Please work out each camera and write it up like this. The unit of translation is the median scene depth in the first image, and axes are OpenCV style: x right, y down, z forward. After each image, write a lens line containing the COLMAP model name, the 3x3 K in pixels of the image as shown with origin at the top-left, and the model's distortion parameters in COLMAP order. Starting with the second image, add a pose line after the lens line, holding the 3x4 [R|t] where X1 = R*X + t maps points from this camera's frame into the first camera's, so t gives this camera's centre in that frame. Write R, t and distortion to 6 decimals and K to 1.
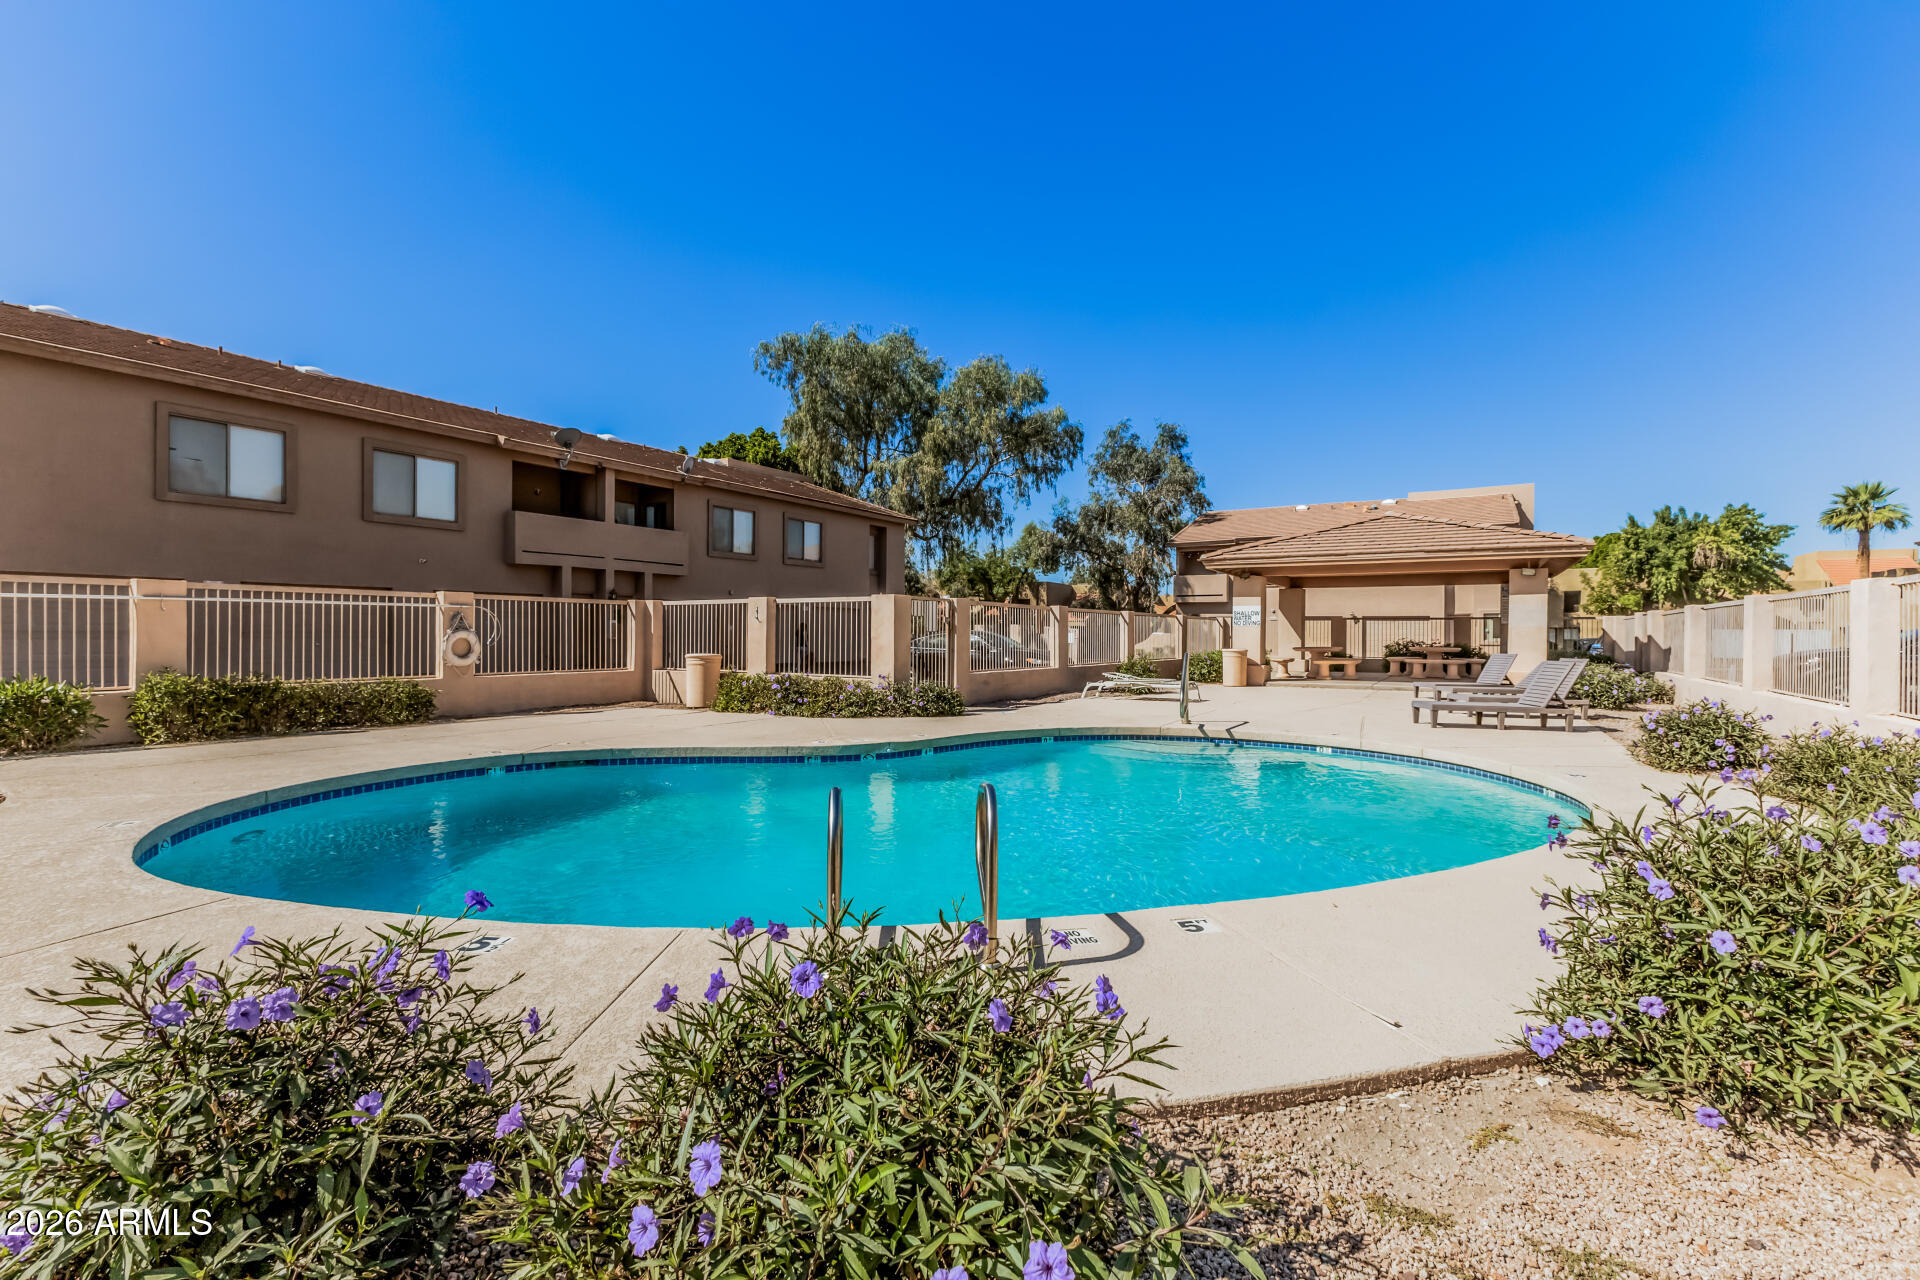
lens RADIAL K [[835.1, 0, 967.5], [0, 835.1, 641.5], [0, 0, 1]] dist [0.005201, -0.000128]
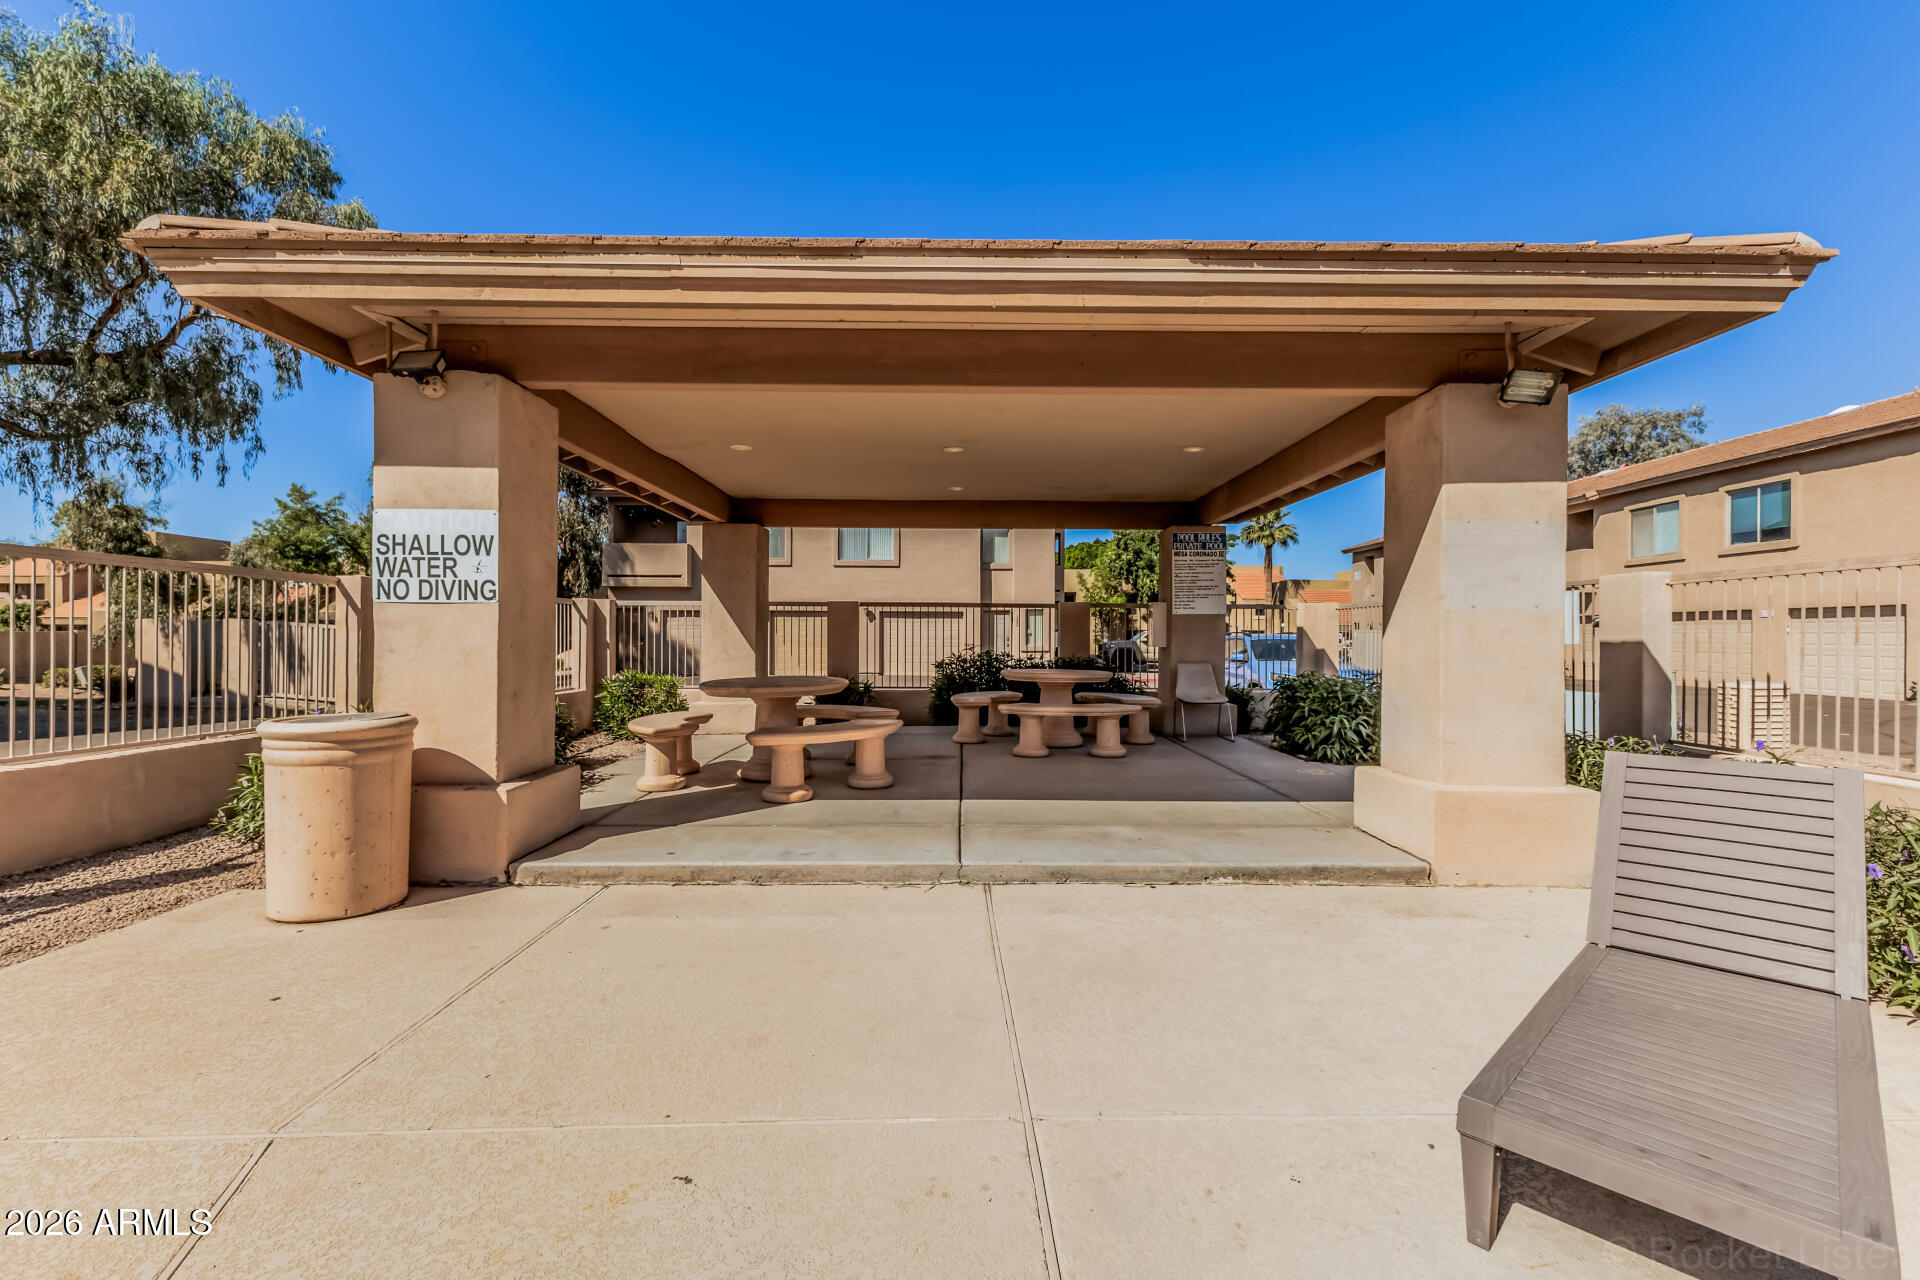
lens RADIAL K [[835.1, 0, 967.5], [0, 835.1, 641.5], [0, 0, 1]] dist [0.005201, -0.000128]
pose [[0.848382, -0.002940, 0.529376, 0.120819], [0.004276, 0.999990, -0.001299, -0.002548], [-0.529367, 0.003365, 0.848386, 0.267606]]
